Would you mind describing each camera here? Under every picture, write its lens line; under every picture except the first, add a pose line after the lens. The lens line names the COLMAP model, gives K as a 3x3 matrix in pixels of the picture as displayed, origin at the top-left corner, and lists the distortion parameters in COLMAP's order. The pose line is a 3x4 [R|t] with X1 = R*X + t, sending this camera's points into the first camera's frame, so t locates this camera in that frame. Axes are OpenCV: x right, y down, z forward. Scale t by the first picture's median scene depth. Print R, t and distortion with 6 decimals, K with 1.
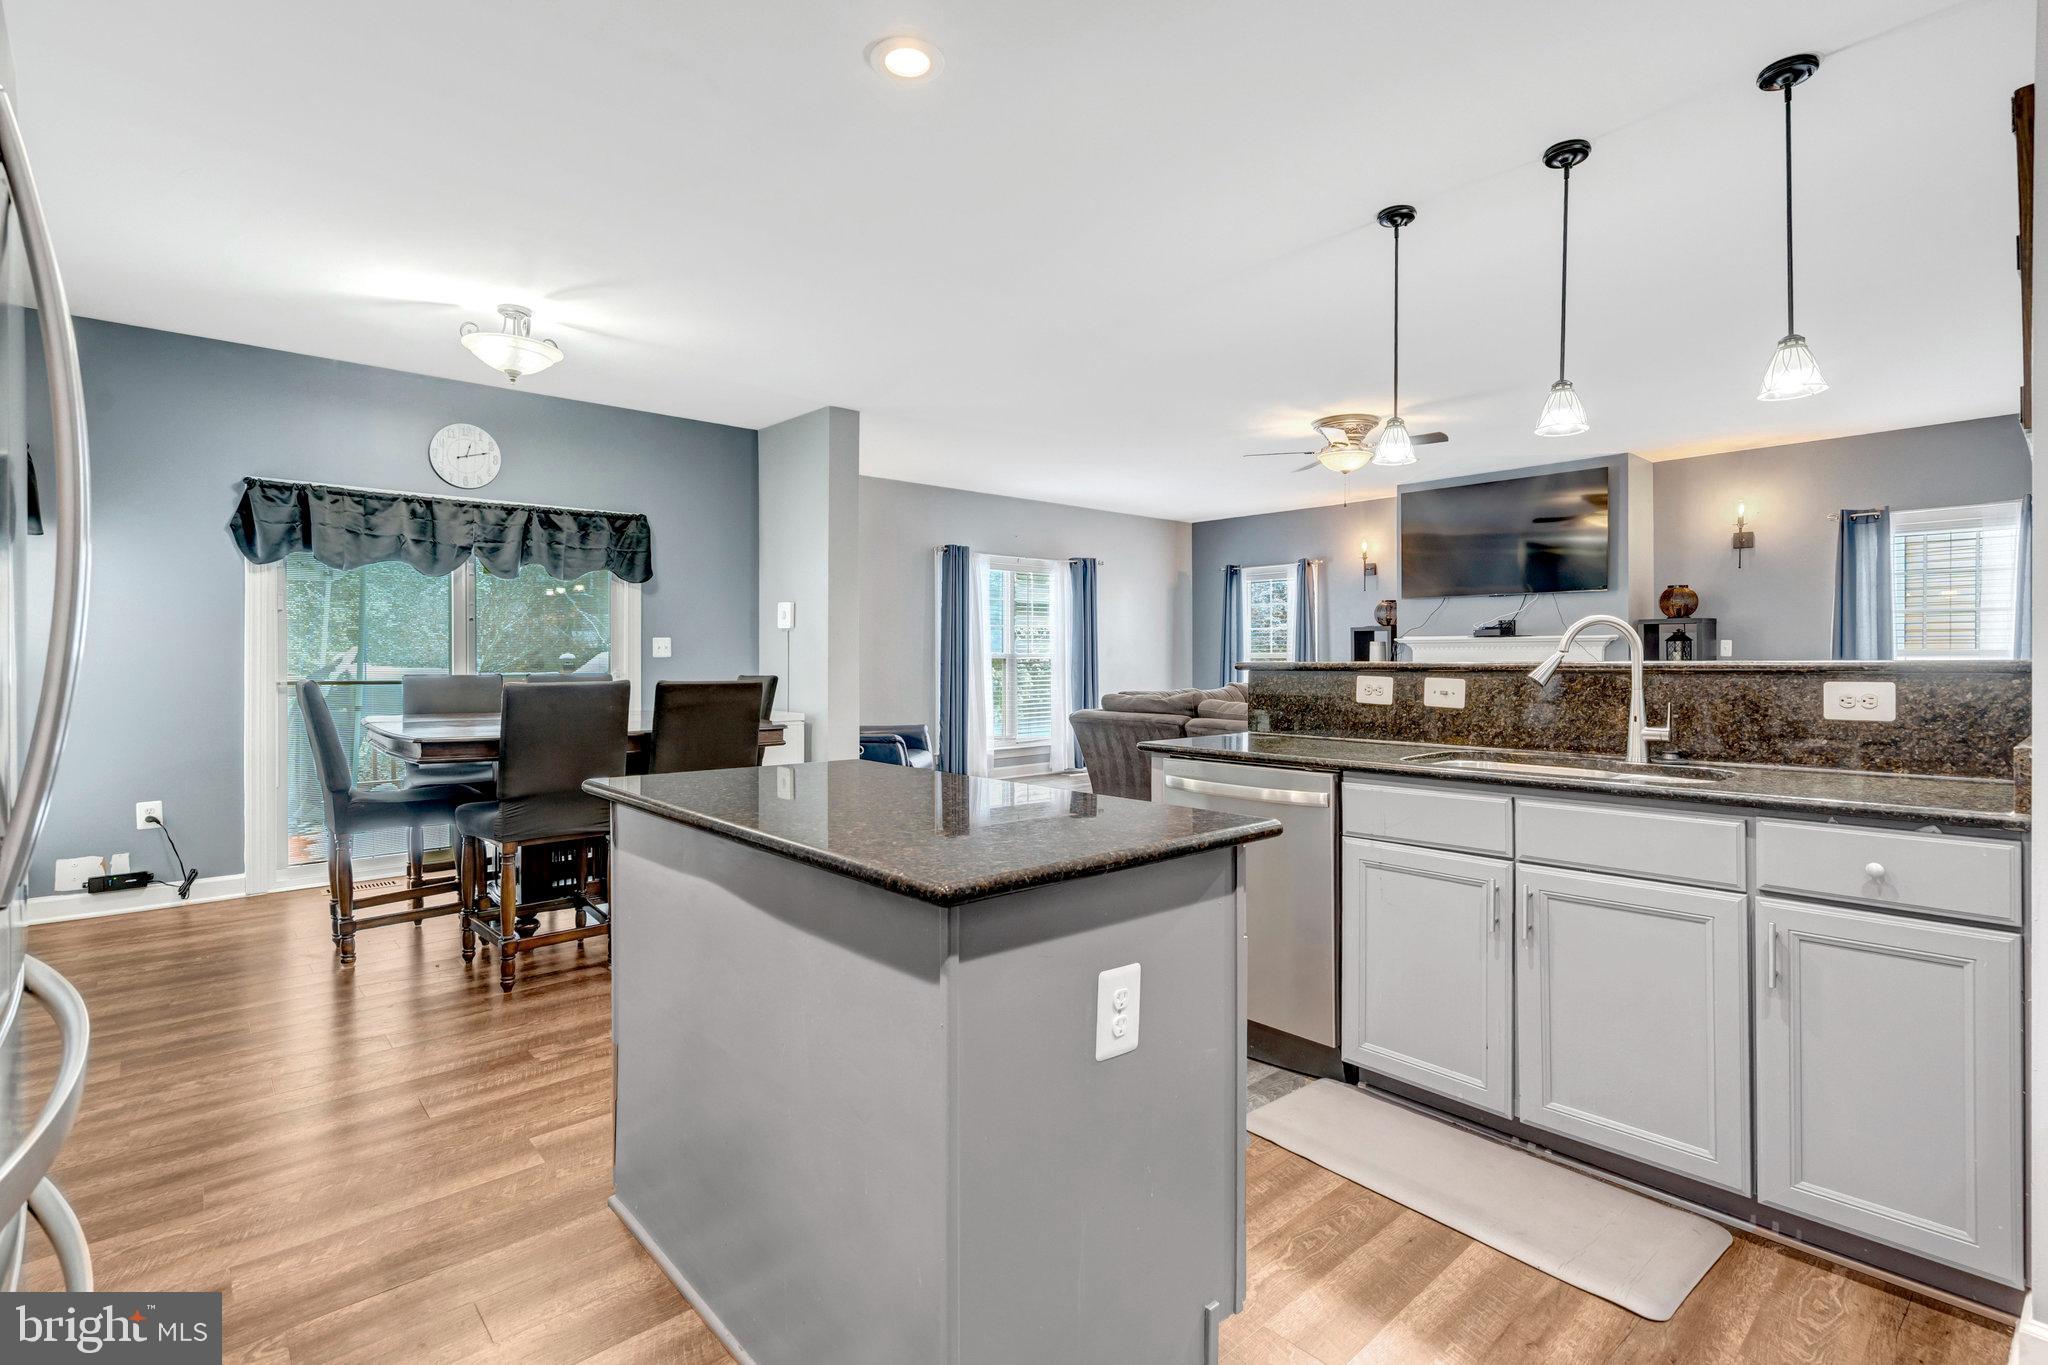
lens RADIAL K [[950.0, 0, 1019.4], [0, 950.0, 645.4], [0, 0, 1]] dist [-0.004045, 0.000874]
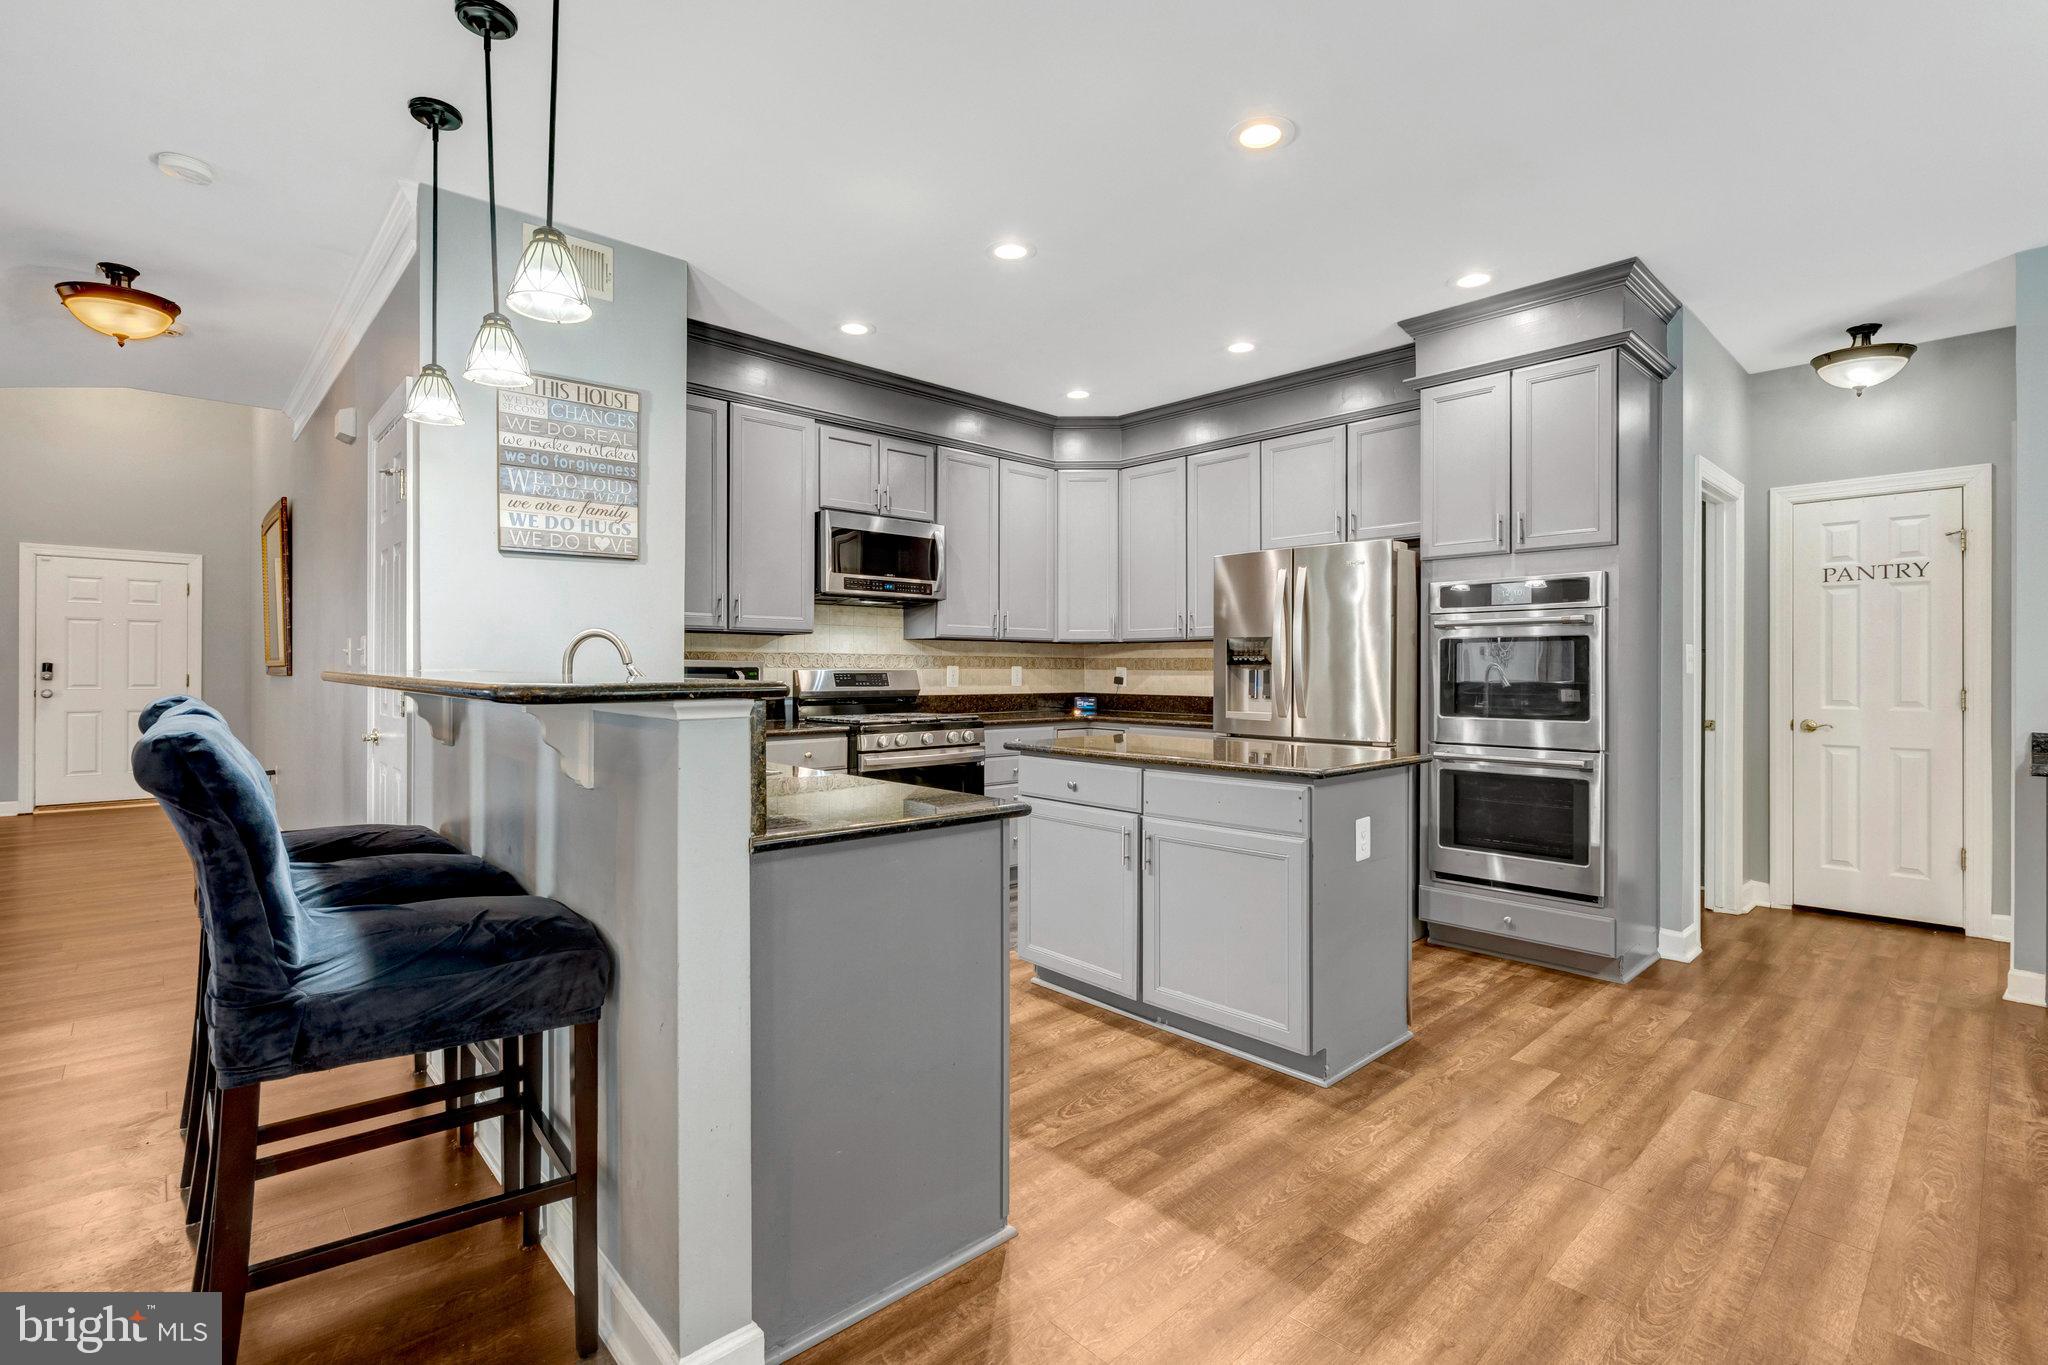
lens RADIAL K [[950.0, 0, 1019.7], [0, 950.0, 676.2], [0, 0, 1]] dist [-0.004045, 0.000874]
pose [[-0.999644, -0.002713, -0.026557, 0.246607], [-0.002573, 0.999982, -0.005331, 0.032705], [0.026571, -0.005261, -0.999633, 2.695561]]
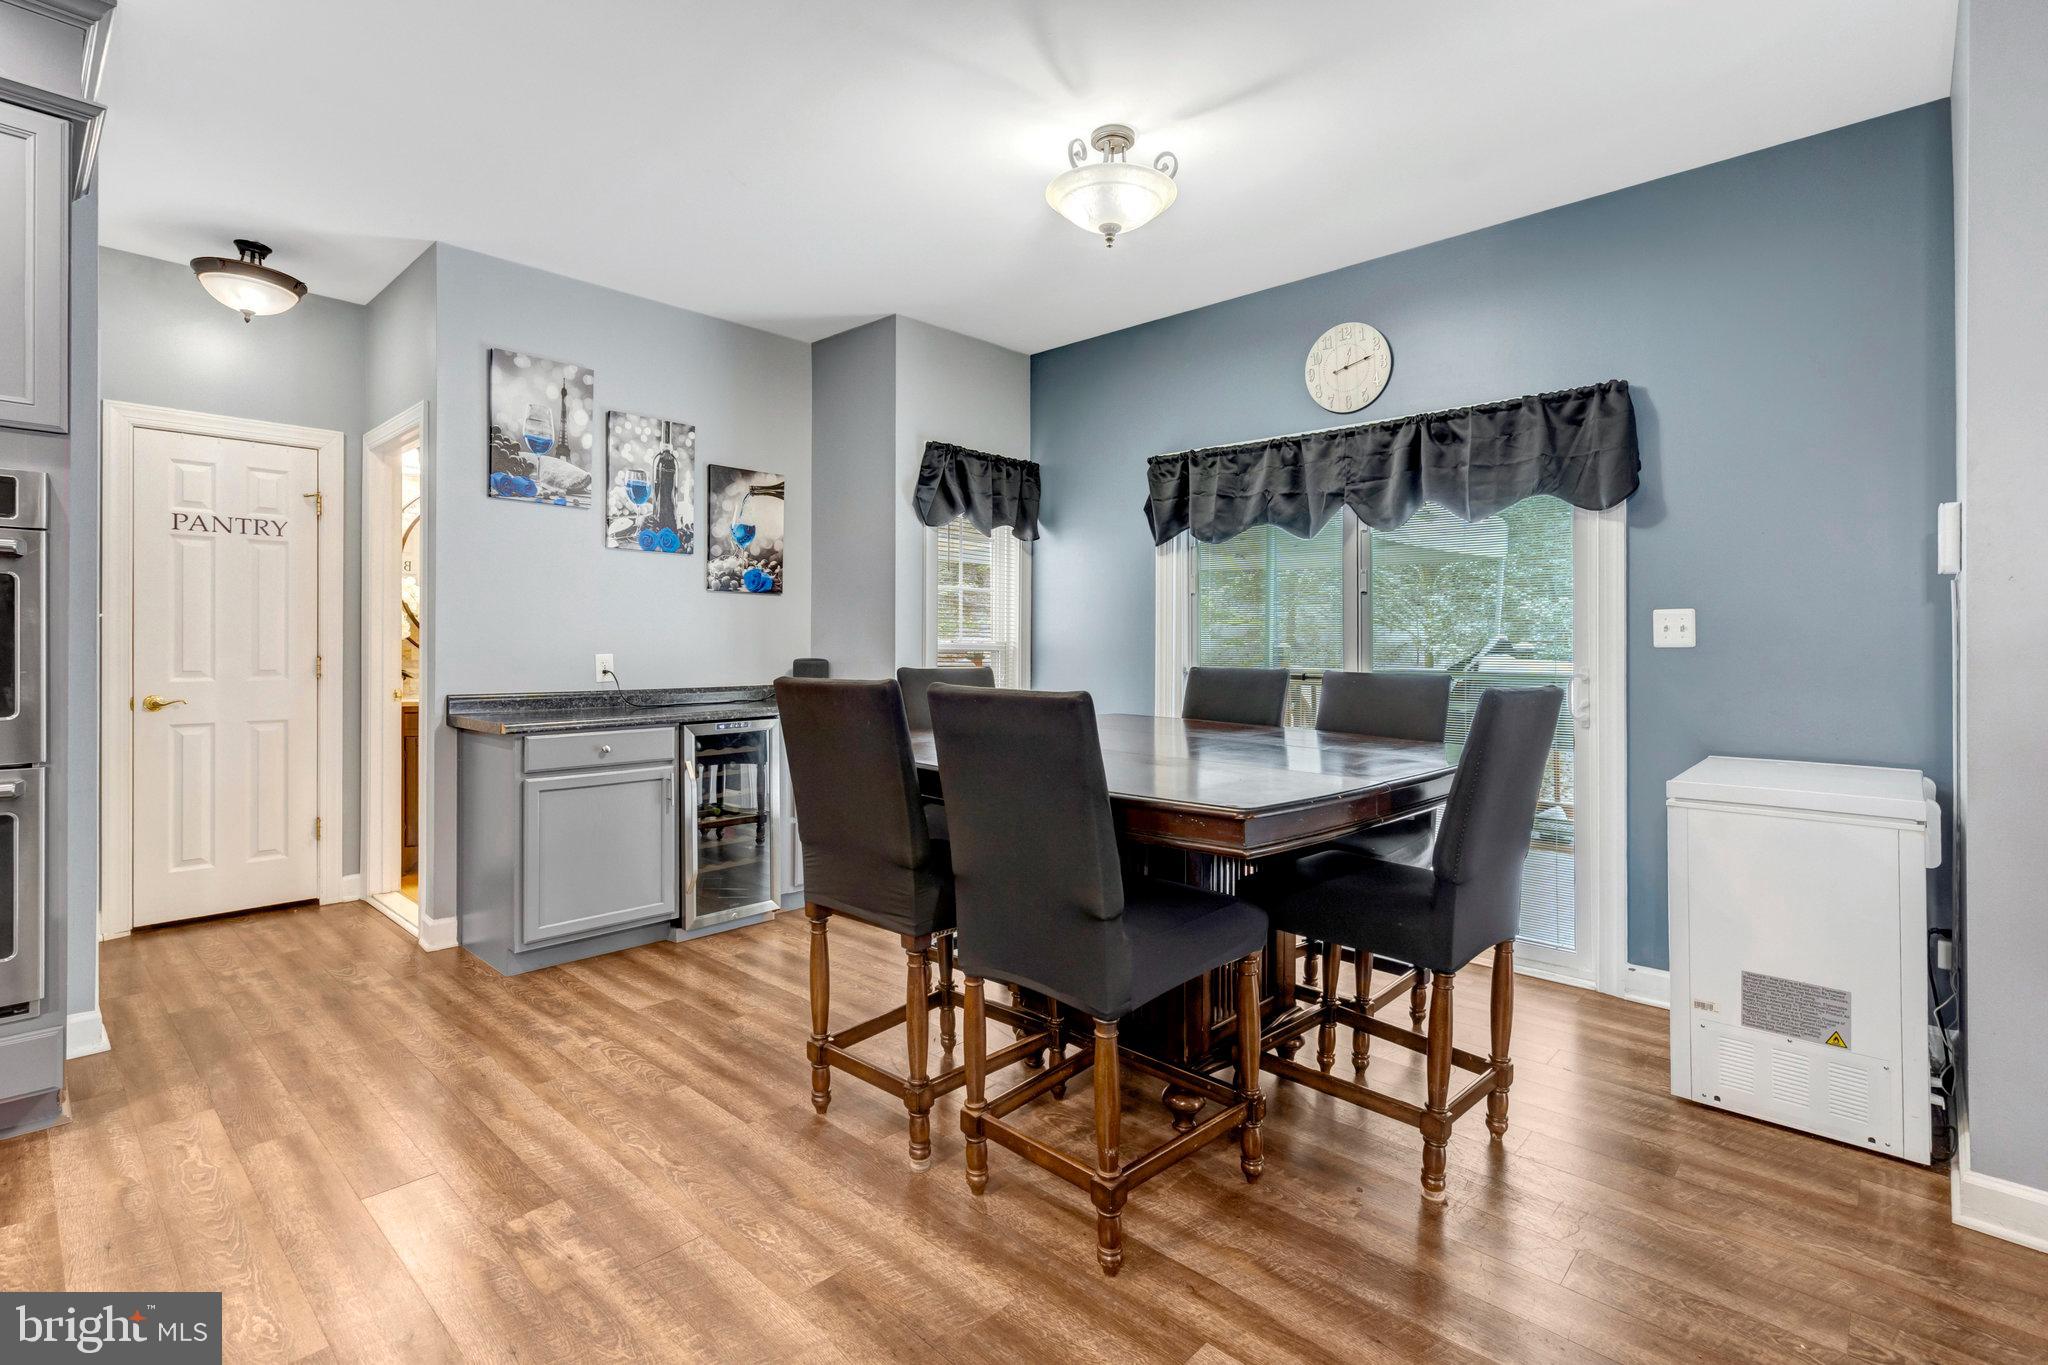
lens RADIAL K [[950.0, 0, 1031.5], [0, 950.0, 650.8], [0, 0, 1]] dist [-0.004045, 0.000874]
pose [[0.105650, 0.007553, -0.994375, 0.323468], [0.006148, 0.999947, 0.008248, 0.026622], [0.994384, -0.006984, 0.105598, 1.933950]]
